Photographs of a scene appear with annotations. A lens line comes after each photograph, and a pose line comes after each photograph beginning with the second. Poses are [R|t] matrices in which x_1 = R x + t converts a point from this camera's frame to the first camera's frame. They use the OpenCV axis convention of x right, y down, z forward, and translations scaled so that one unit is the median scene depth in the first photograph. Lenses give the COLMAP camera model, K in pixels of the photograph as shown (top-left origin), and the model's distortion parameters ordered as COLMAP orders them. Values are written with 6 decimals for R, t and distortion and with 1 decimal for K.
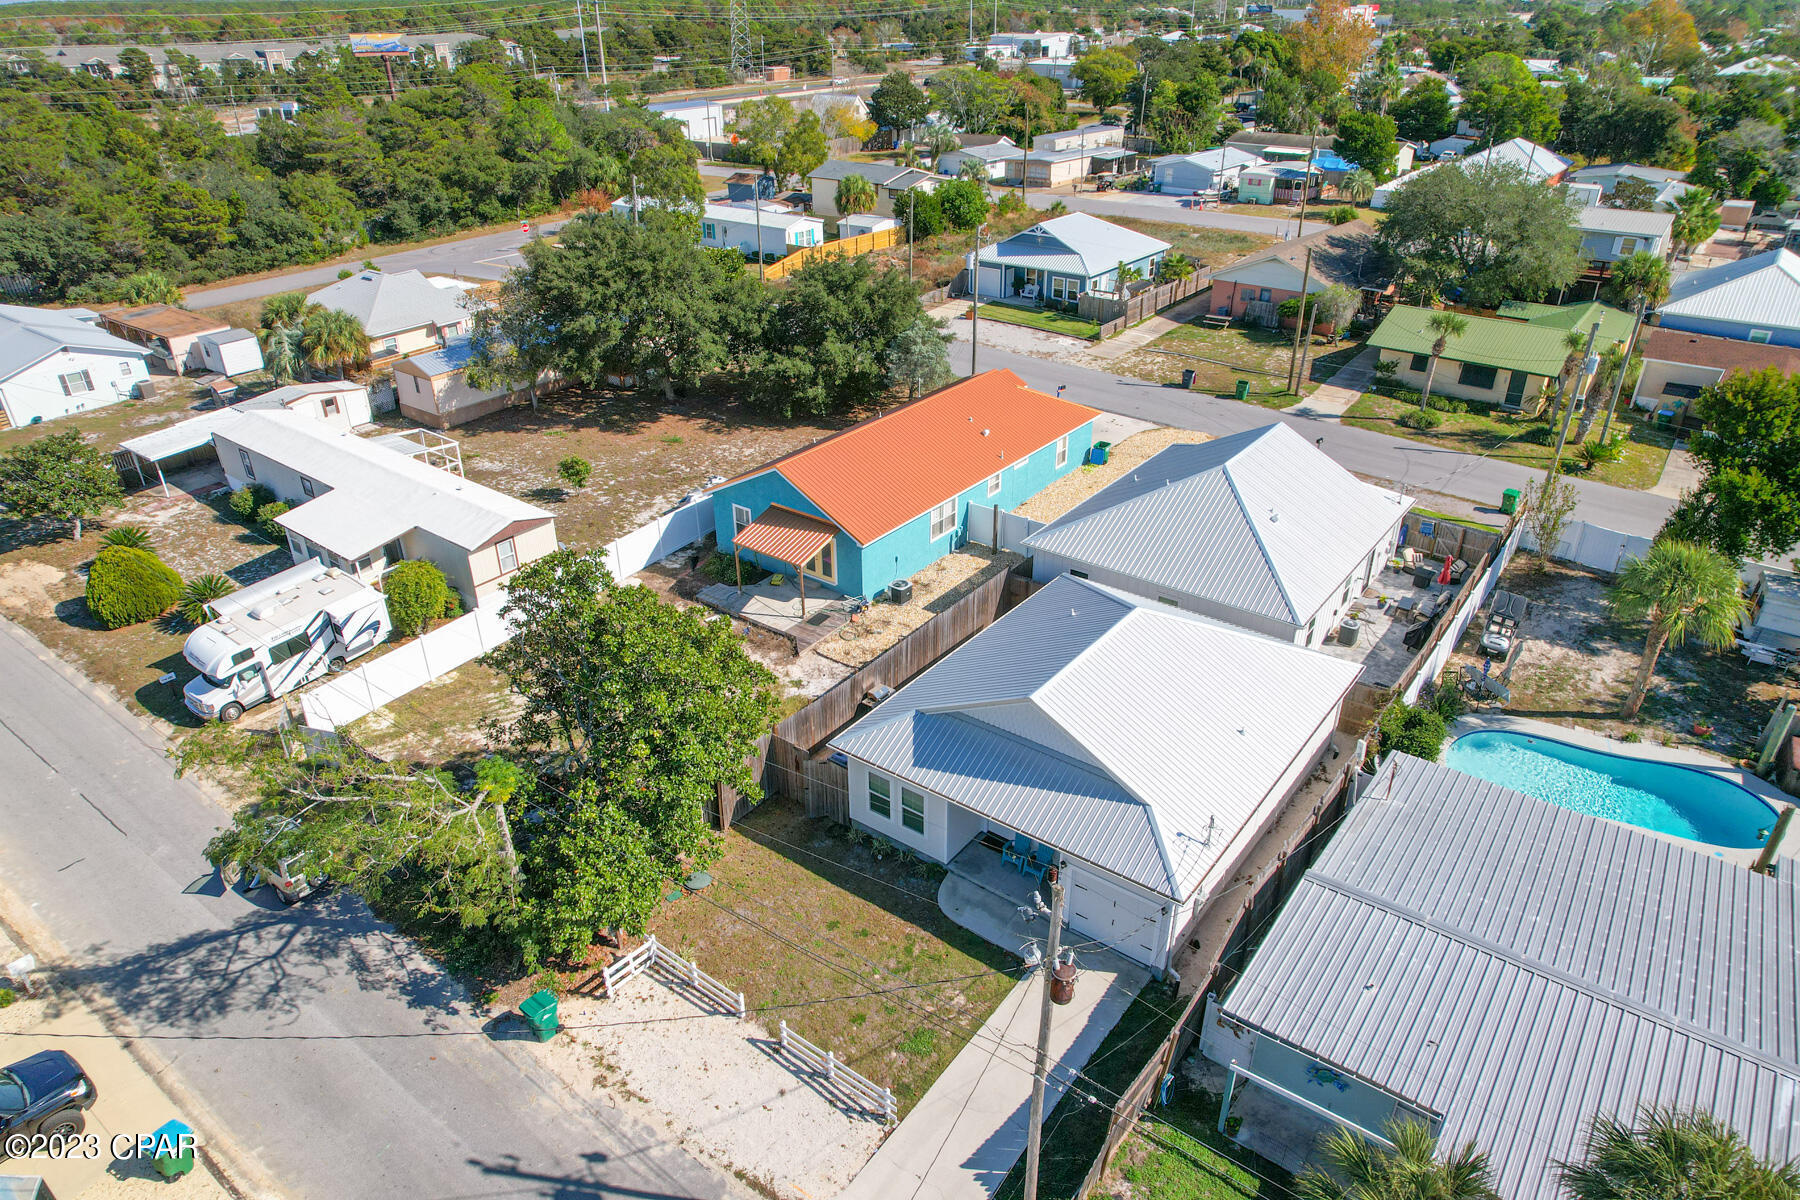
lens RADIAL K [[1170.3, 0, 902.2], [0, 1170.3, 590.9], [0, 0, 1]] dist [-0.058668, 0.051619]
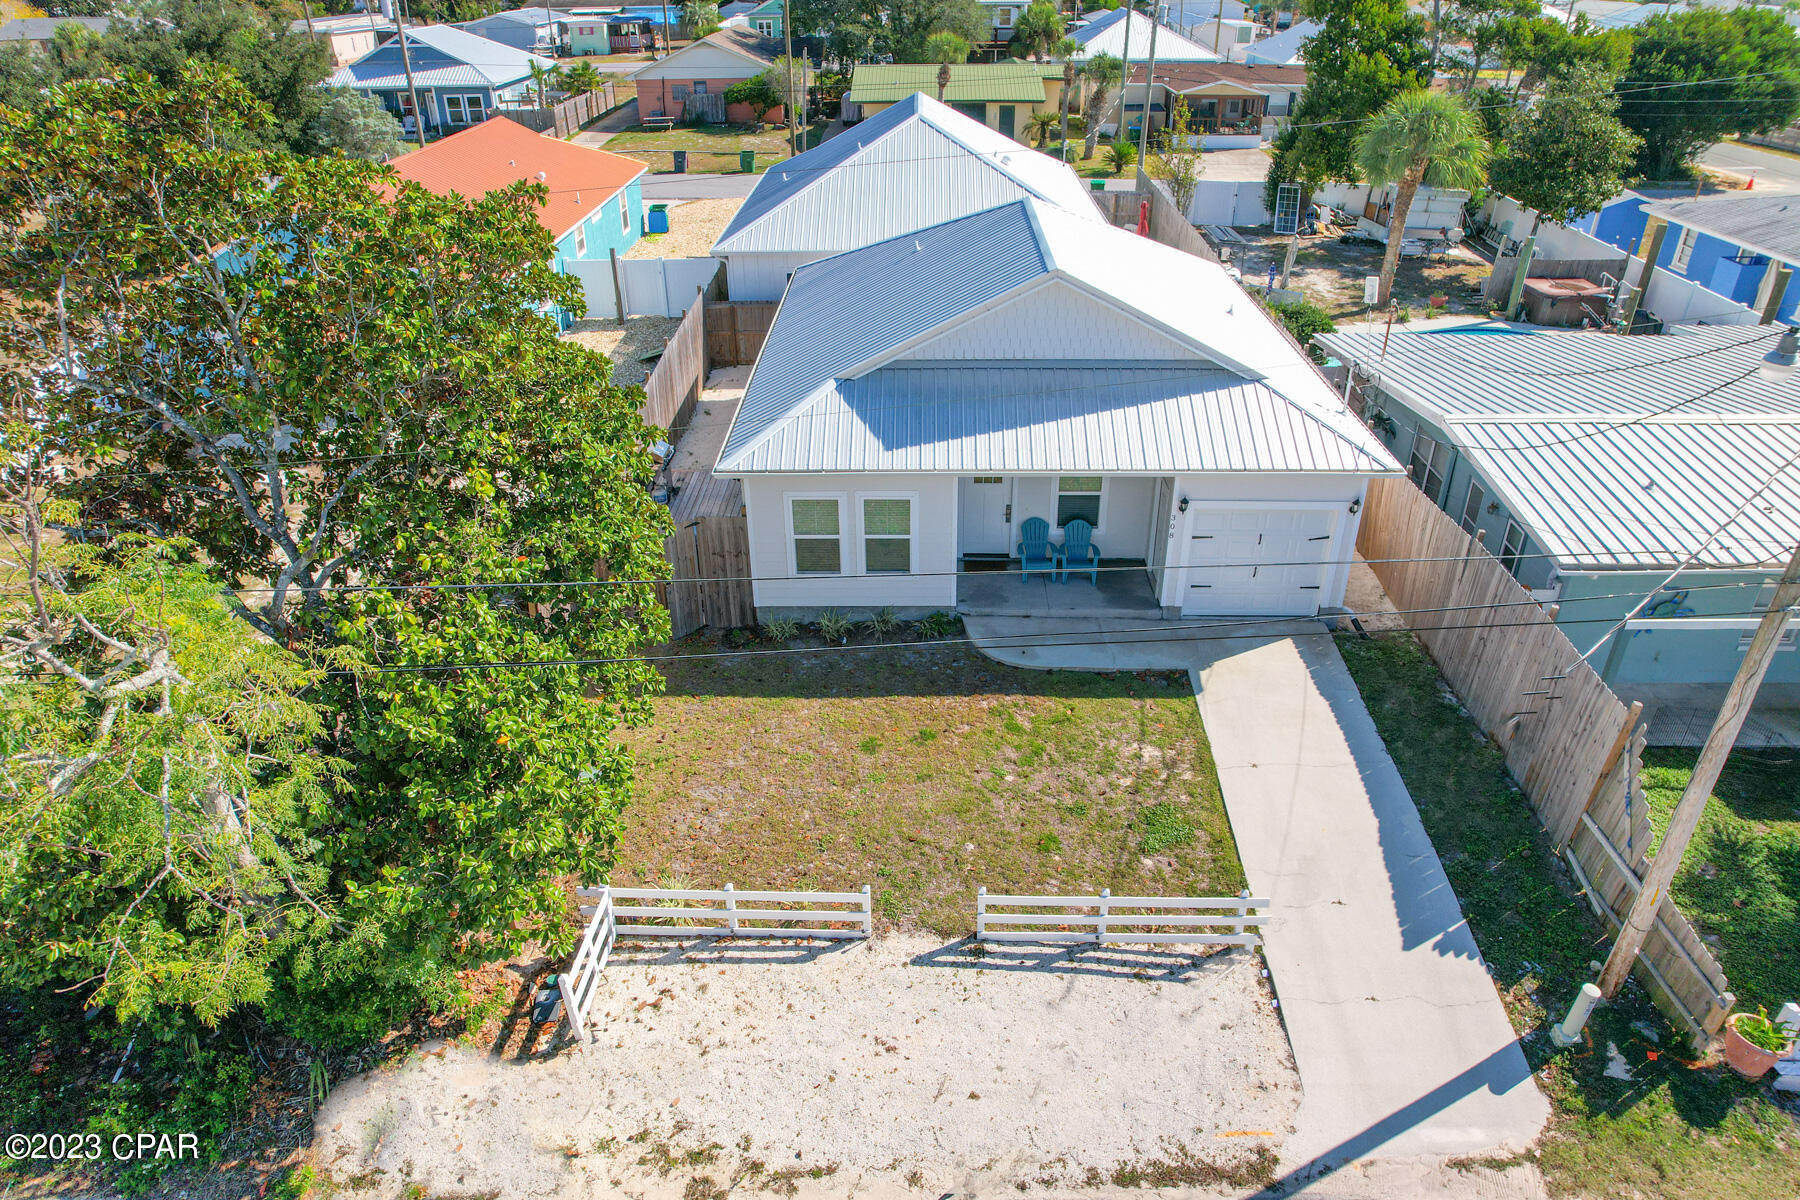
lens RADIAL K [[1170.3, 0, 896.1], [0, 1170.3, 606.6], [0, 0, 1]] dist [-0.058668, 0.051619]
pose [[0.810000, -0.293984, 0.507418, -0.198271], [0.280693, 0.954071, 0.104689, 0.106521], [-0.514889, 0.057631, 0.855317, 0.324273]]
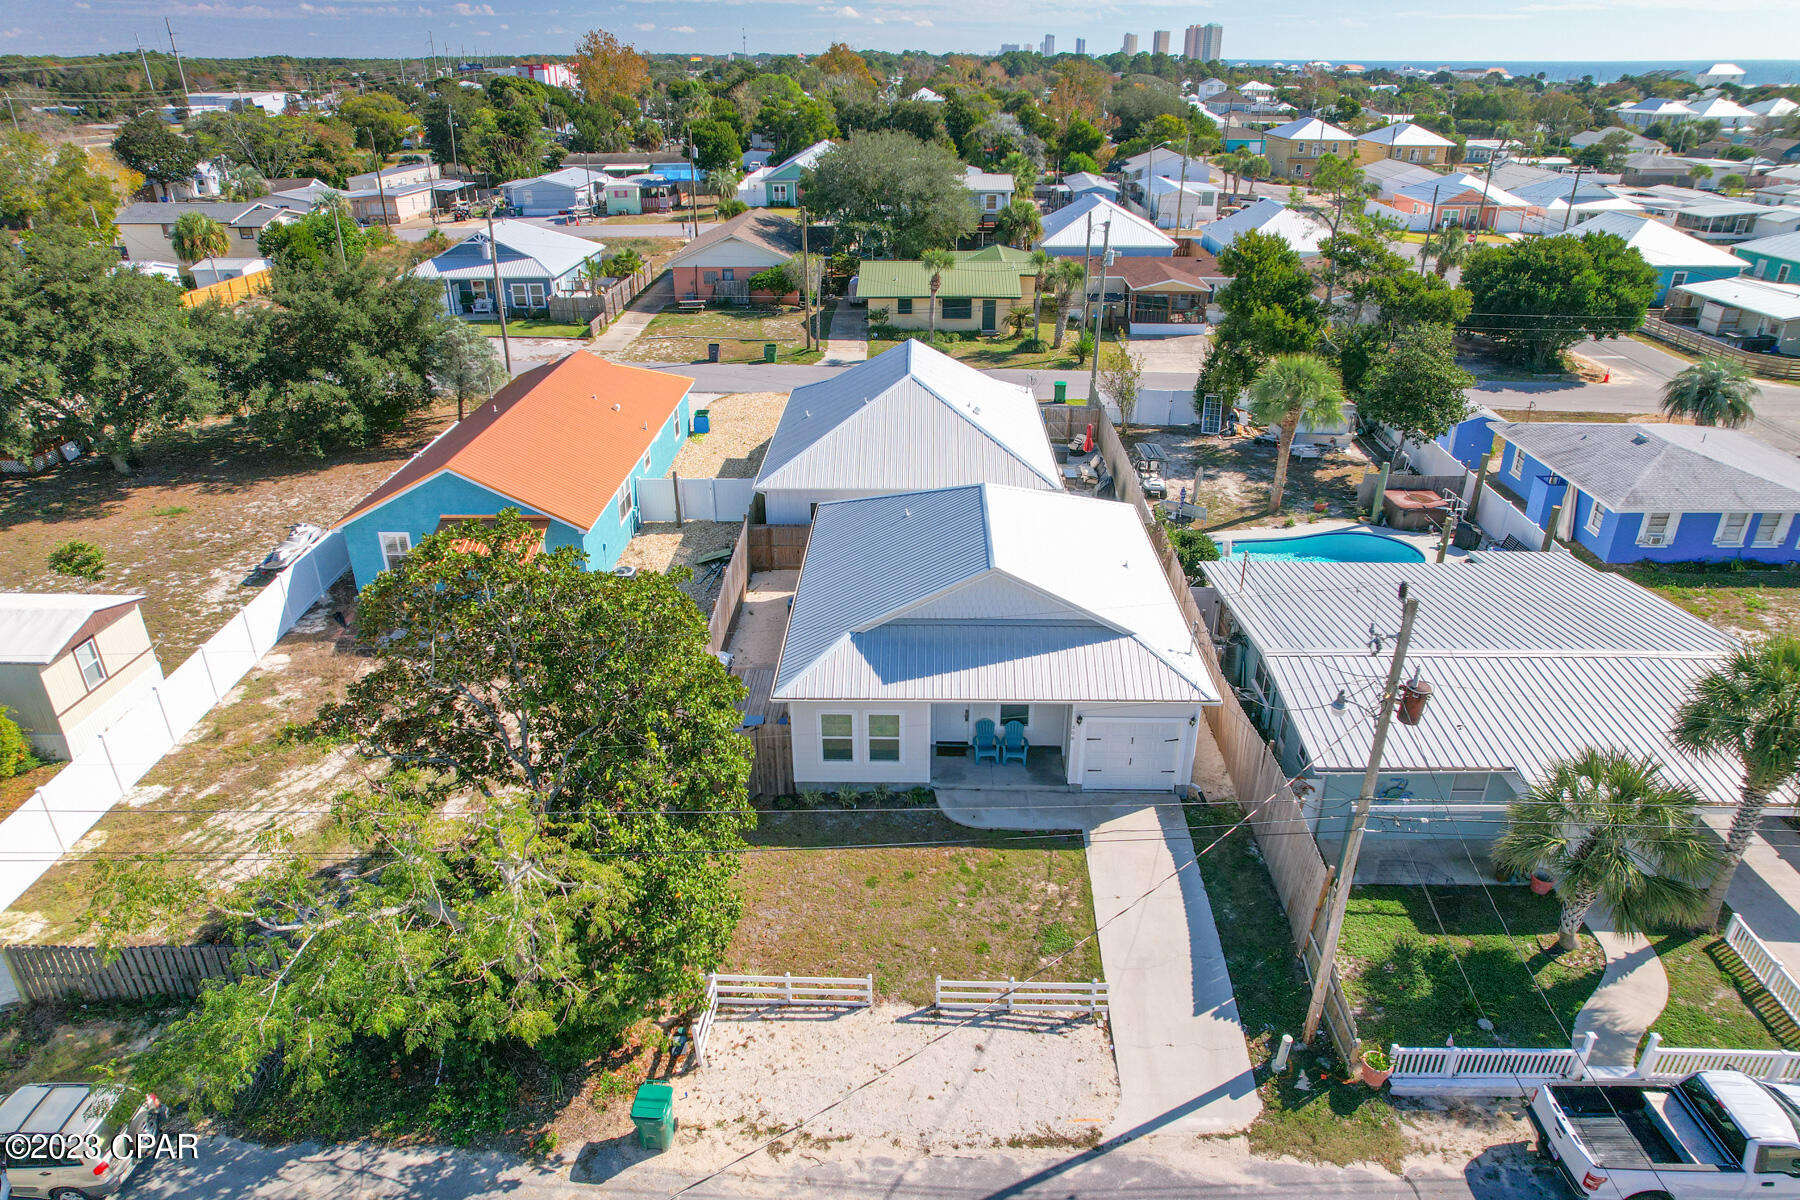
lens RADIAL K [[1170.3, 0, 898.7], [0, 1170.3, 596.6], [0, 0, 1]] dist [-0.058668, 0.051619]
pose [[0.810037, -0.248839, 0.530961, -0.284767], [0.273817, 0.961224, 0.032748, 0.038221], [-0.518521, 0.118859, 0.846763, 0.147120]]
